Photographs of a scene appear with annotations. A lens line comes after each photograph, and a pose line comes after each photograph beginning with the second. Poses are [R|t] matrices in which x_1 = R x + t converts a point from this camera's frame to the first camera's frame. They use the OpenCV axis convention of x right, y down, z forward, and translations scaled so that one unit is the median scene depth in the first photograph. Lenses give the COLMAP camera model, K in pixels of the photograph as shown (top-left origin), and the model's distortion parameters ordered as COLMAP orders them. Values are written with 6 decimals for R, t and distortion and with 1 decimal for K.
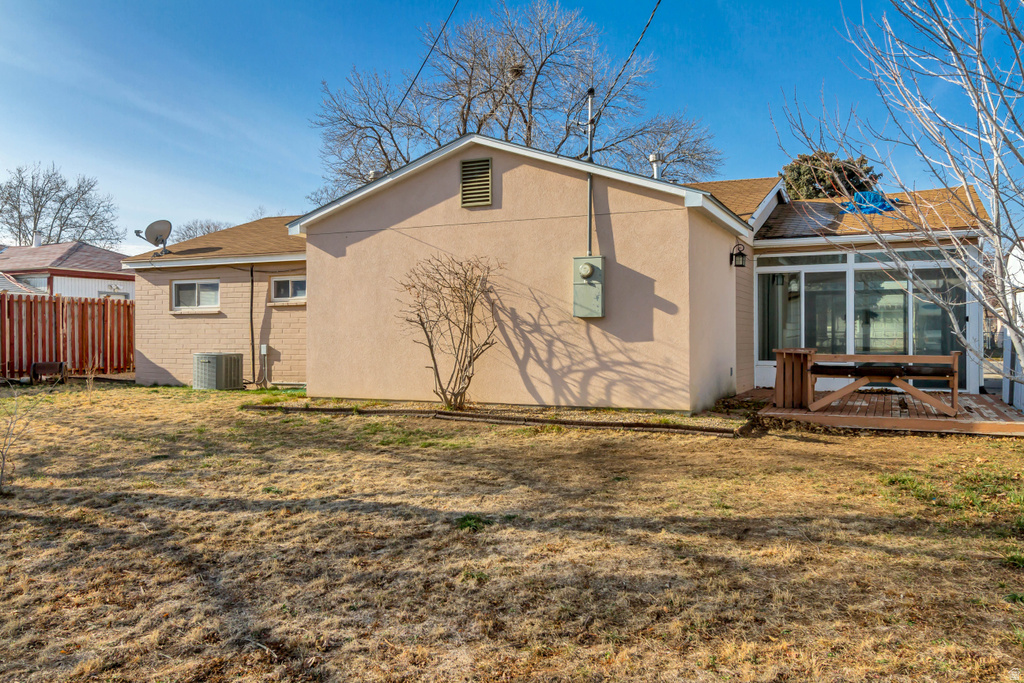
lens RADIAL K [[817.2, 0, 511.8], [0, 817.2, 338.6], [0, 0, 1]] dist [-0.003879, -0.000113]
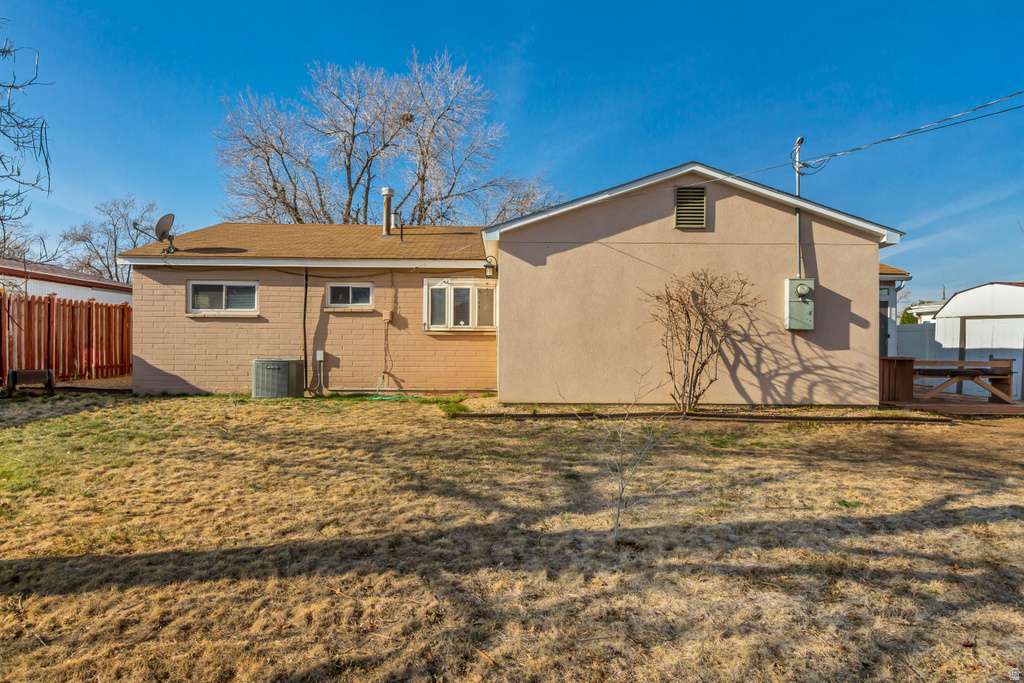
lens RADIAL K [[612.2, 0, 512.0], [0, 612.2, 347.8], [0, 0, 1]] dist [0.002277, 0.002526]
pose [[0.899322, 0.004958, 0.437259, -0.648481], [-0.006426, 0.999978, 0.001876, 0.001807], [-0.437240, -0.004497, 0.899334, 0.363100]]
